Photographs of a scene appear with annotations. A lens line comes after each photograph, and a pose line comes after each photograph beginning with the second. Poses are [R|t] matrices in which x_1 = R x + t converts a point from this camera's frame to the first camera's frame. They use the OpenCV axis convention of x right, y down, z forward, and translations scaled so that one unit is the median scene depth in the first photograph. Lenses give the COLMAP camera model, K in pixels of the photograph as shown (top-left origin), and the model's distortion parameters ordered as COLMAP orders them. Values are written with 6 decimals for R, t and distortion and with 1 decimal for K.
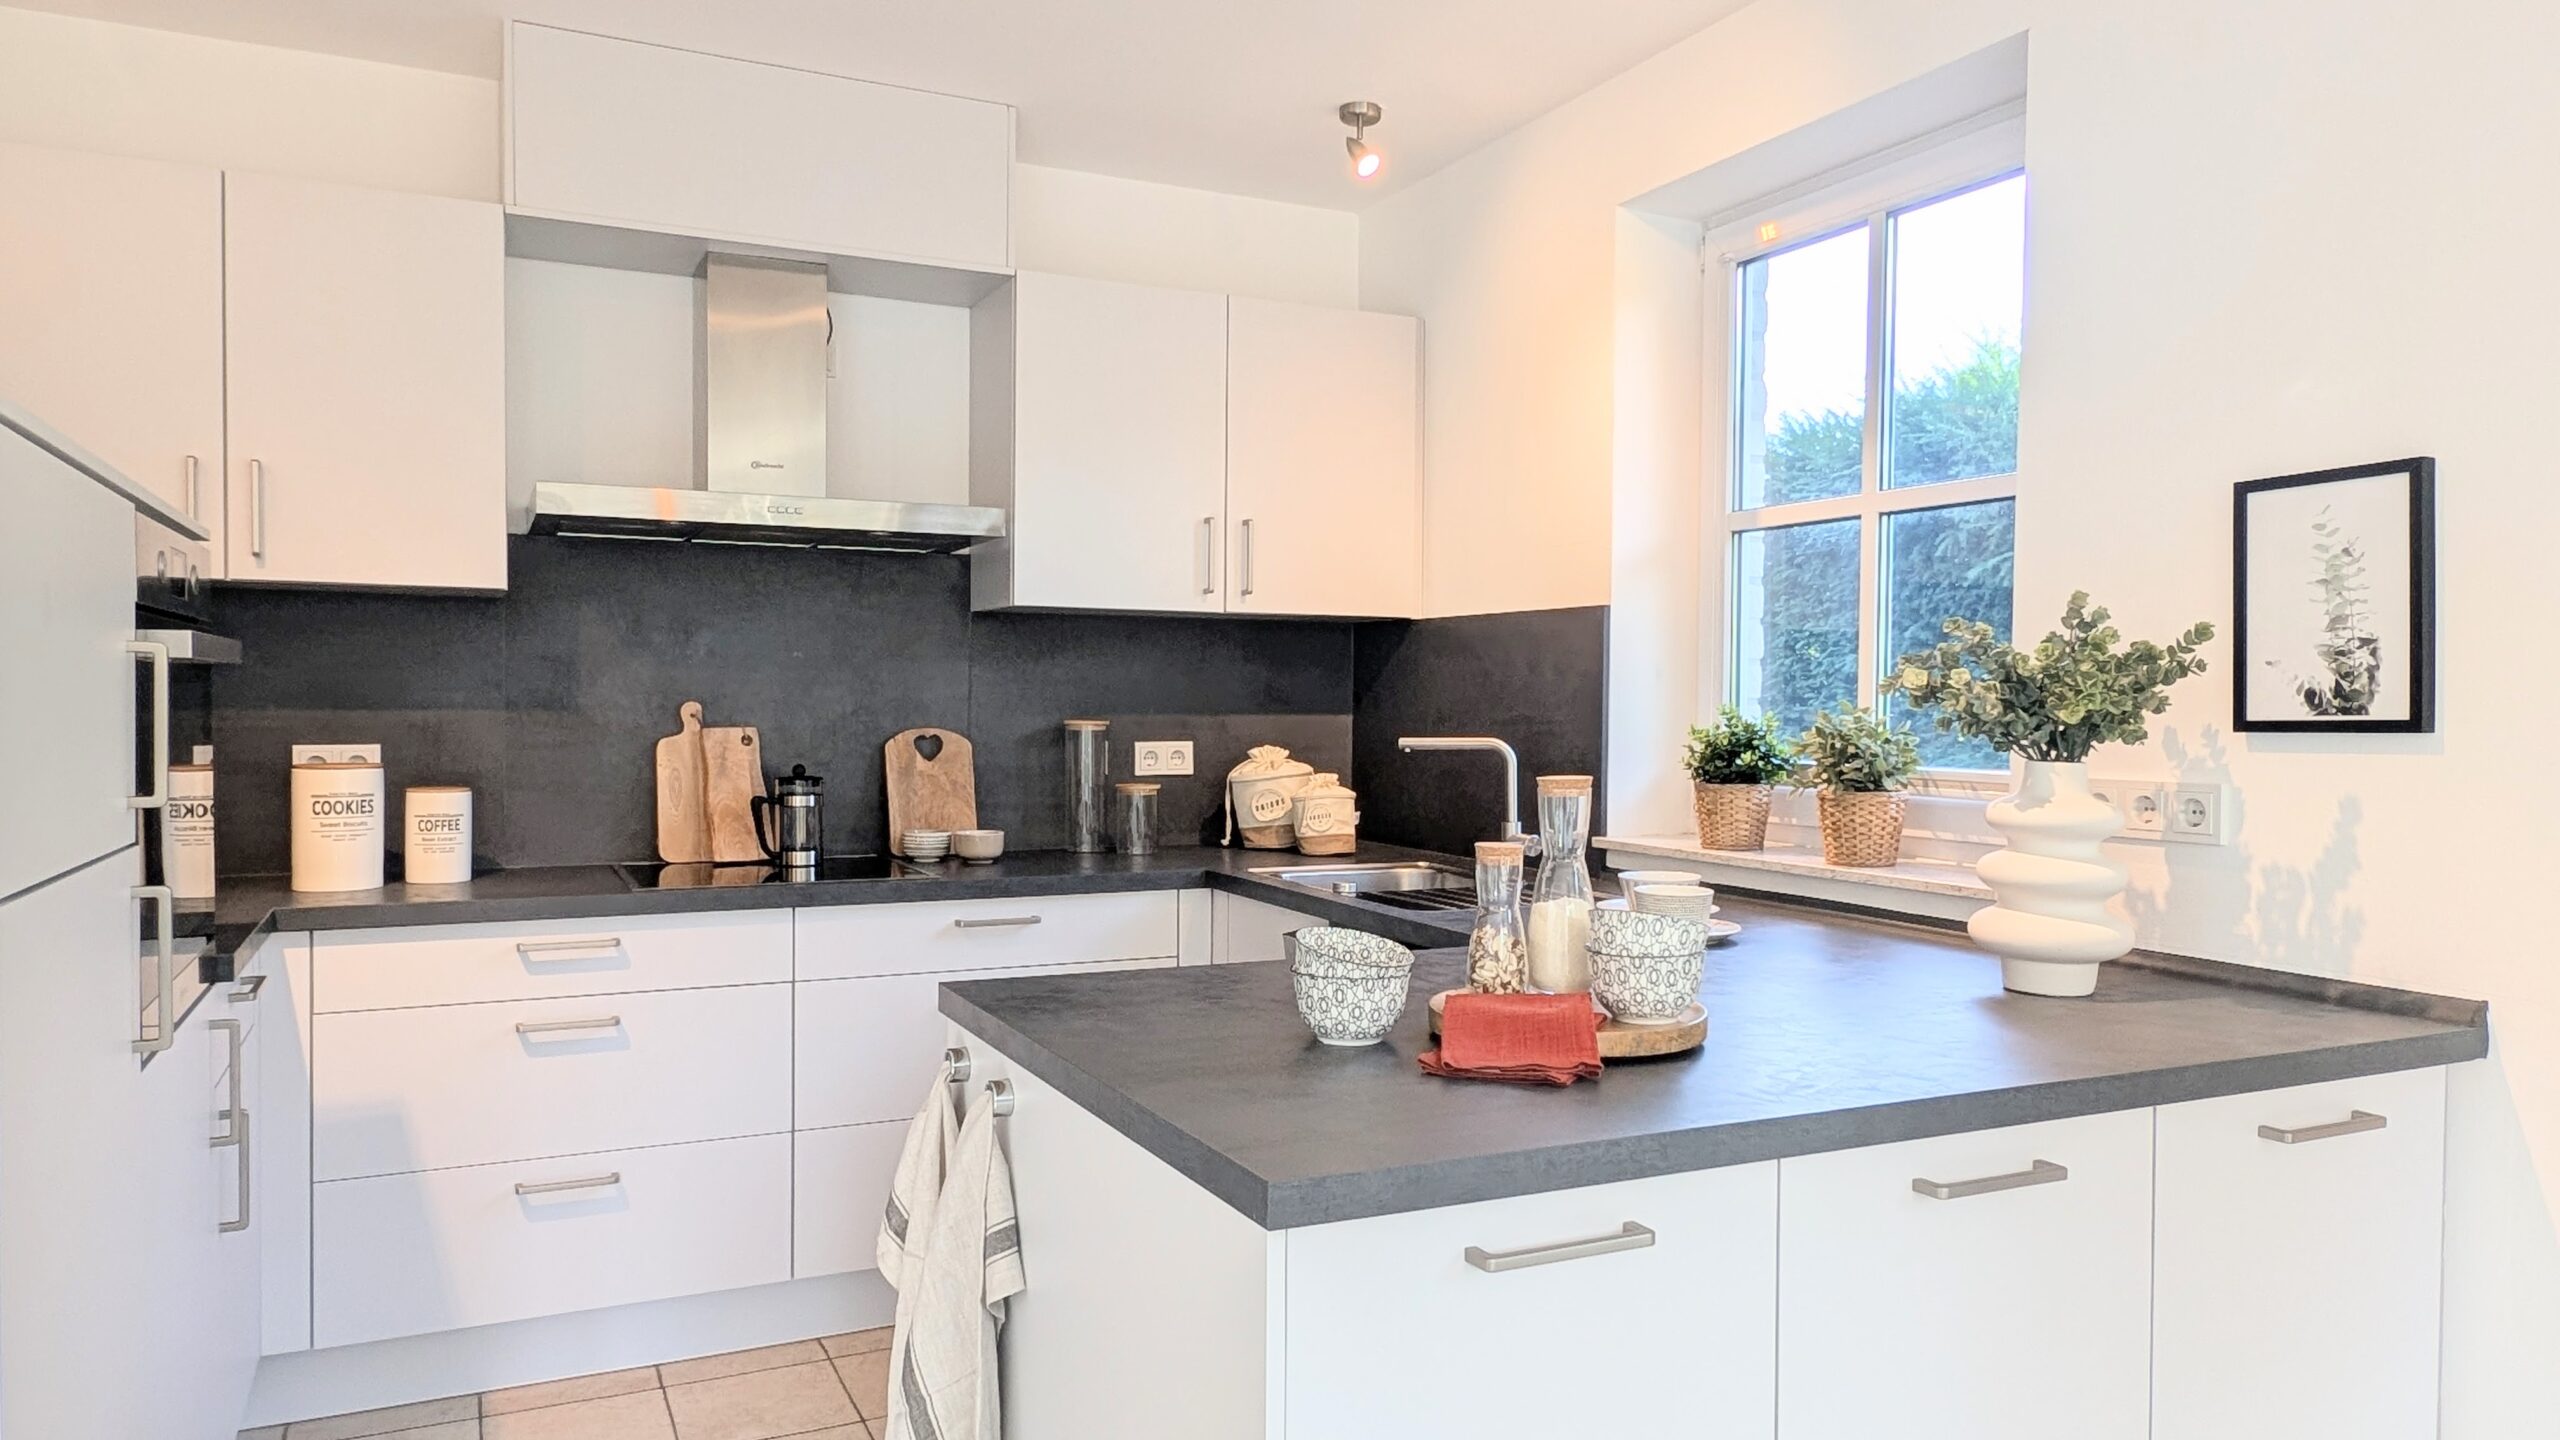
lens RADIAL K [[1661.3, 0, 1271.4], [0, 1661.3, 722.9], [0, 0, 1]] dist [0.006253, 0.008340]
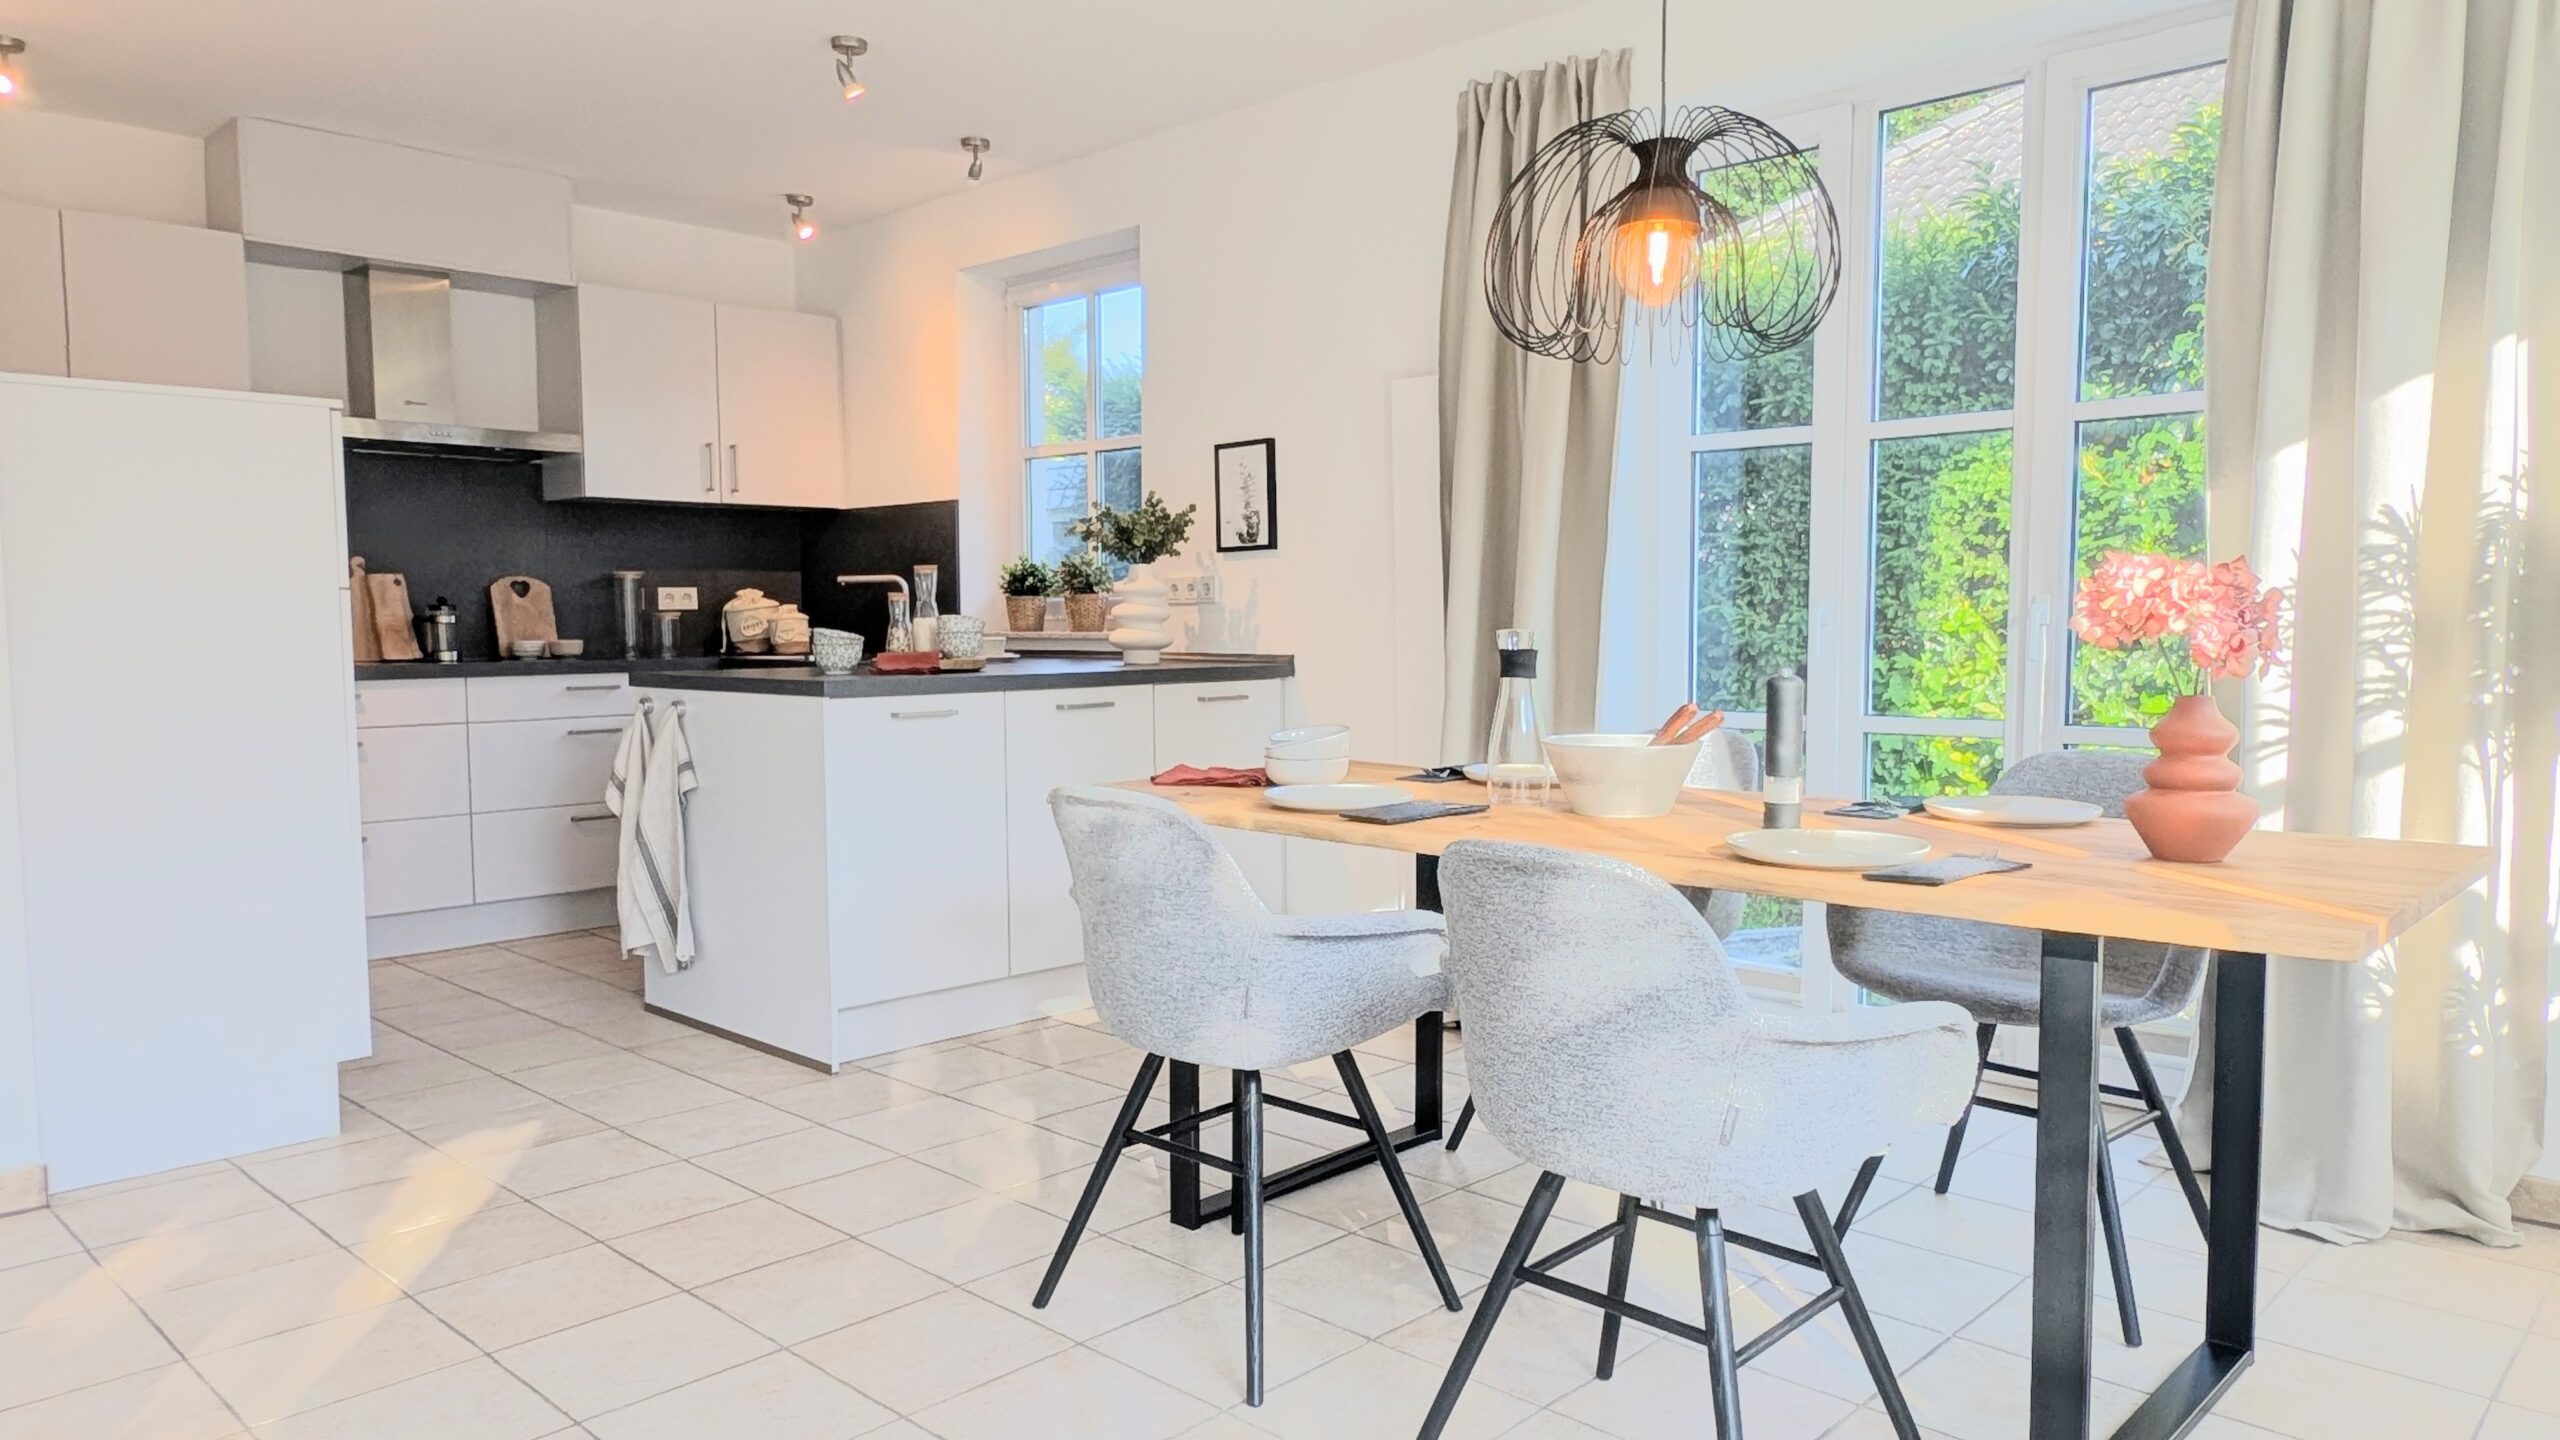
lens RADIAL K [[1661.3, 0, 1282.1], [0, 1661.3, 741.0], [0, 0, 1]] dist [0.006253, 0.008340]
pose [[0.934509, -0.038662, 0.353833, -0.104795], [0.017614, 0.997889, 0.062515, 0.076528], [-0.355502, -0.052188, 0.933217, -0.745982]]
